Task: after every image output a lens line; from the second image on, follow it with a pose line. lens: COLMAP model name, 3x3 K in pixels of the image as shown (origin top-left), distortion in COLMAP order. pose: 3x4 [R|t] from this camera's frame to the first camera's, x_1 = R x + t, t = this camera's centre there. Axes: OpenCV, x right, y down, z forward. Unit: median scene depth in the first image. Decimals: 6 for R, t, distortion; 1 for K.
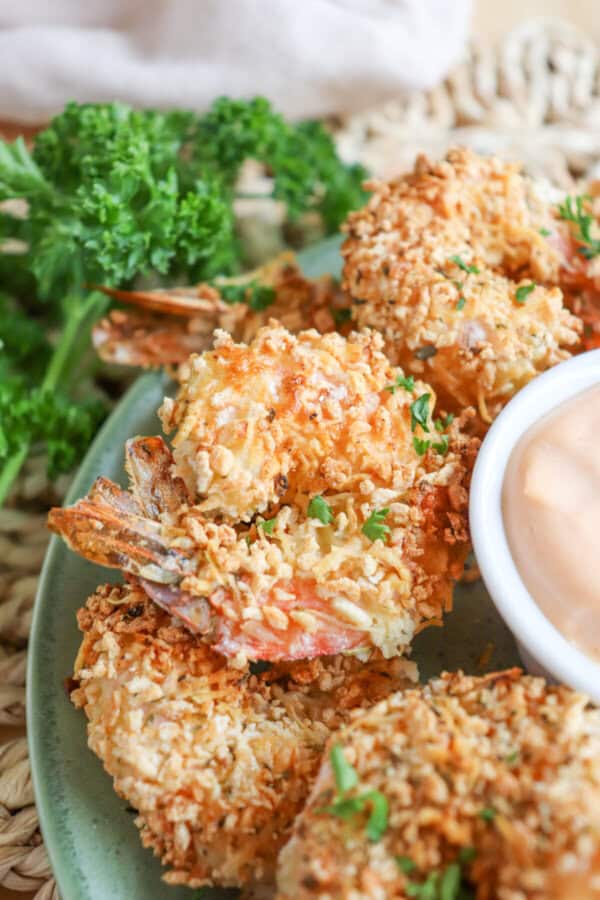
lens RADIAL K [[1109.8, 0, 302.4], [0, 1109.8, 447.5], [0, 0, 1]] dist [-0.107503, 0.000000]
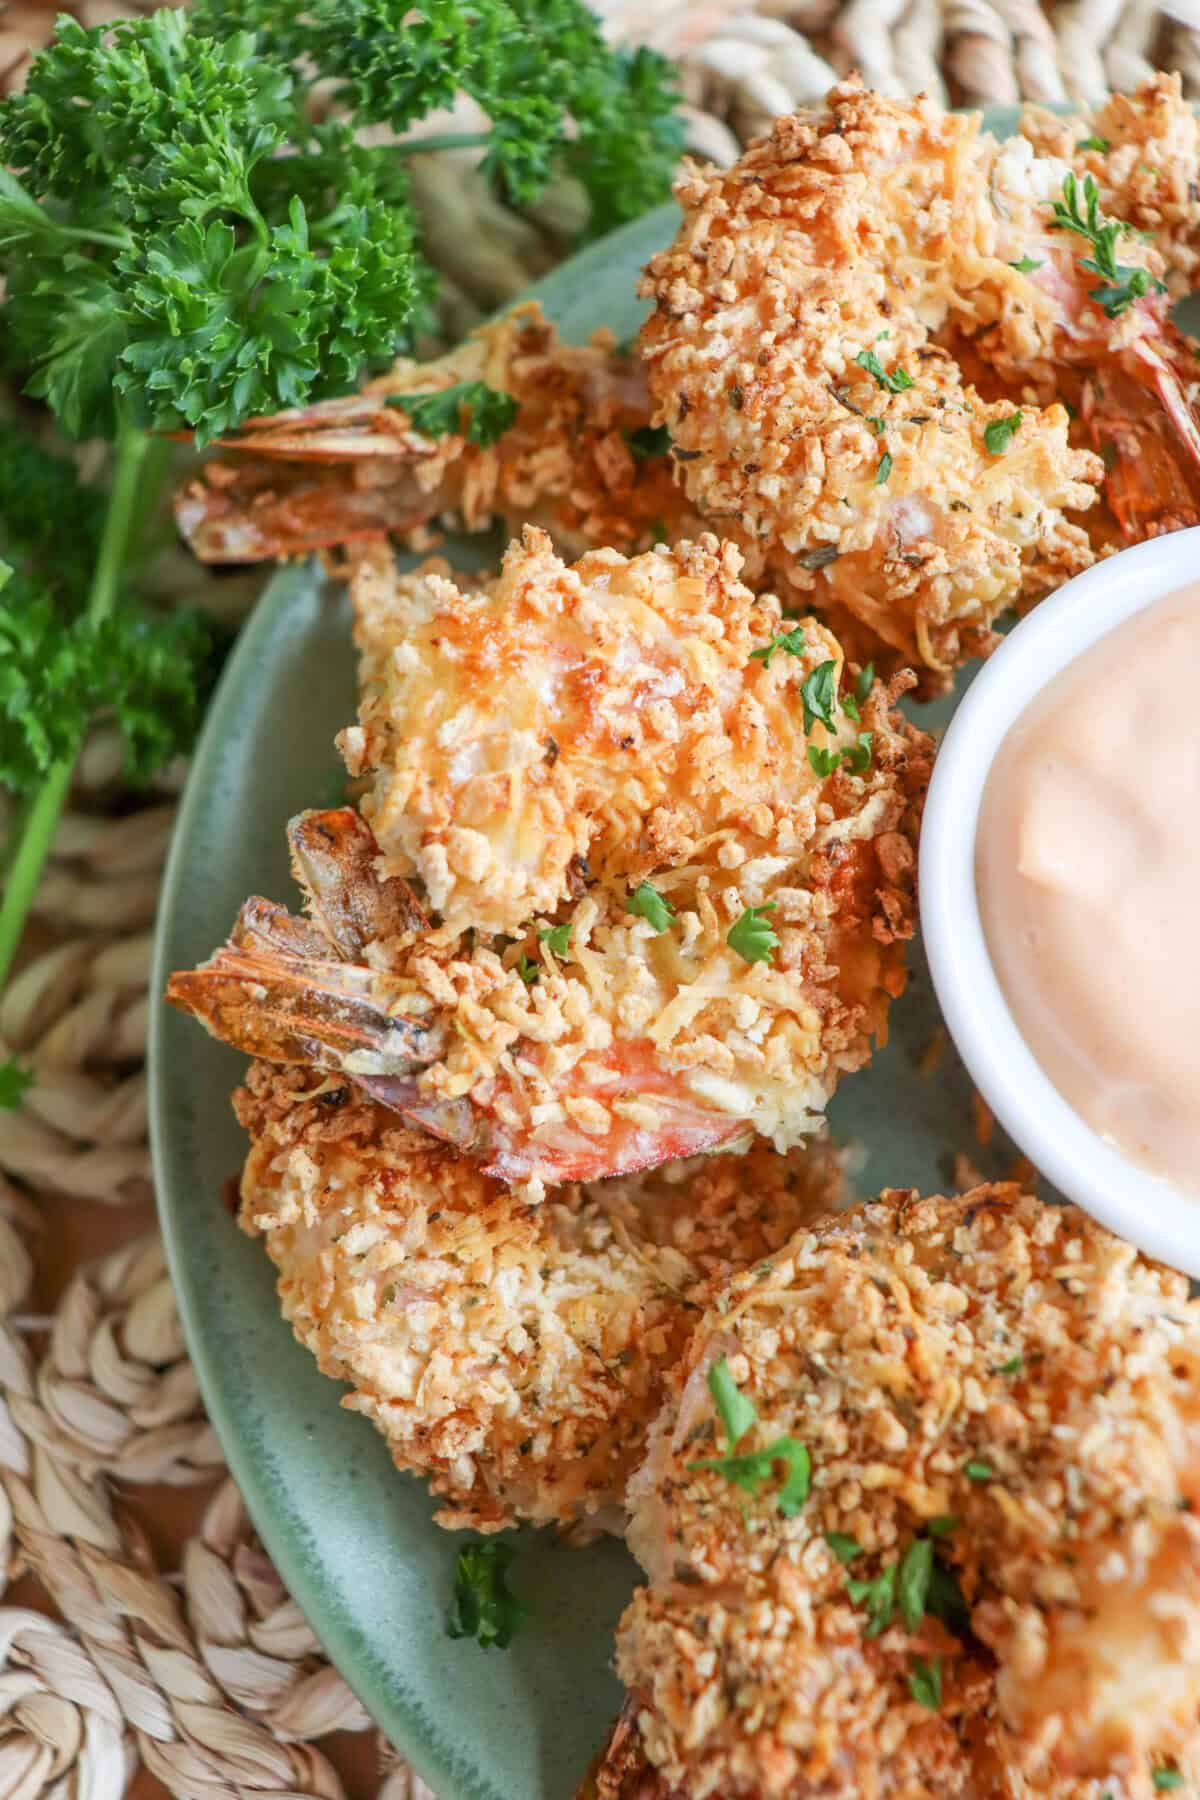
lens RADIAL K [[1884.9, 0, 592.5], [0, 1884.9, 916.3], [0, 0, 1]] dist [-0.130362, 0.000000]
pose [[0.996578, -0.079003, 0.024305, -0.036919], [0.066693, 0.942261, 0.328171, -0.256913], [-0.048828, -0.325427, 0.944306, 0.113405]]
